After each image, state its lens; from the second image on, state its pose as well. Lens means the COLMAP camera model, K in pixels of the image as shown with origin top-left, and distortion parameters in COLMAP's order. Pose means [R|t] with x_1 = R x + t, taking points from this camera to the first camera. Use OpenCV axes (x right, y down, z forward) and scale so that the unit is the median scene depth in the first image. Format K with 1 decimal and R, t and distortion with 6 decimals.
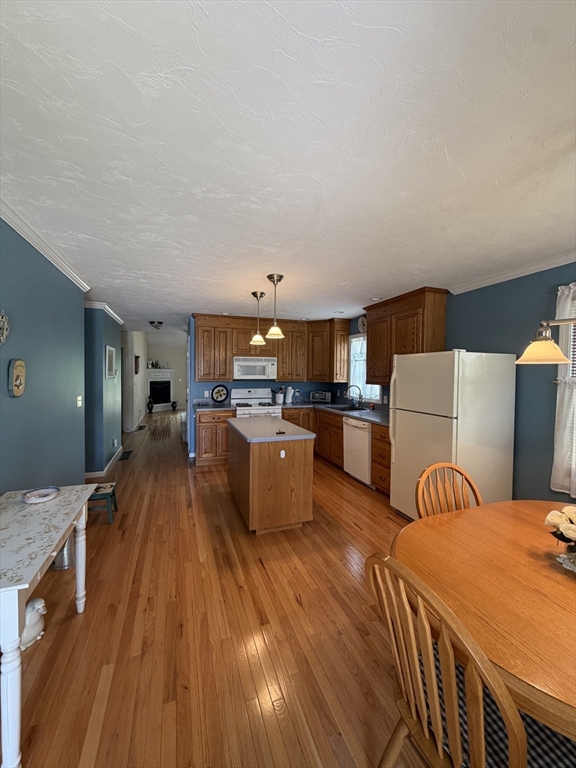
lens RADIAL K [[308.6, 0, 289.1], [0, 308.6, 381.2], [0, 0, 1]] dist [0.001546, 0.000045]
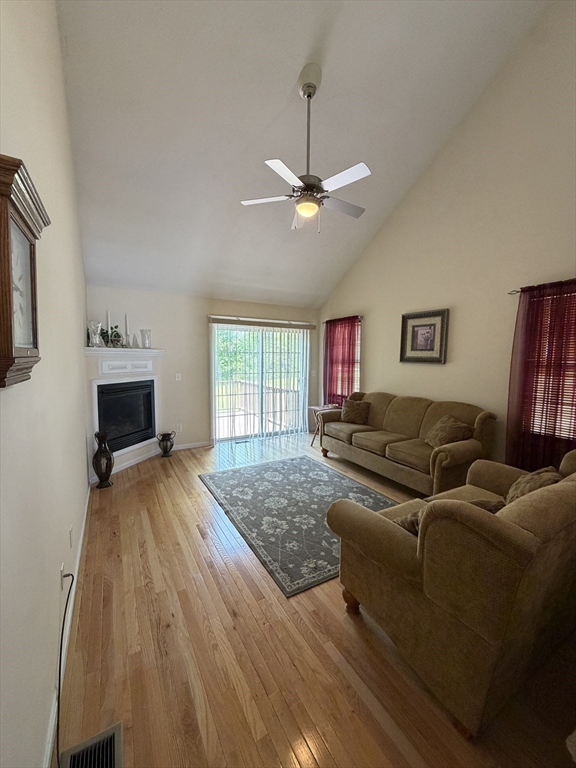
lens RADIAL K [[308.6, 0, 287.4], [0, 308.6, 384.3], [0, 0, 1]] dist [0.001546, 0.000045]
pose [[0.985750, -0.015644, 0.167488, -0.293646], [0.005178, 0.998016, 0.062742, -0.019864], [-0.168137, -0.060980, 0.983876, 0.614888]]
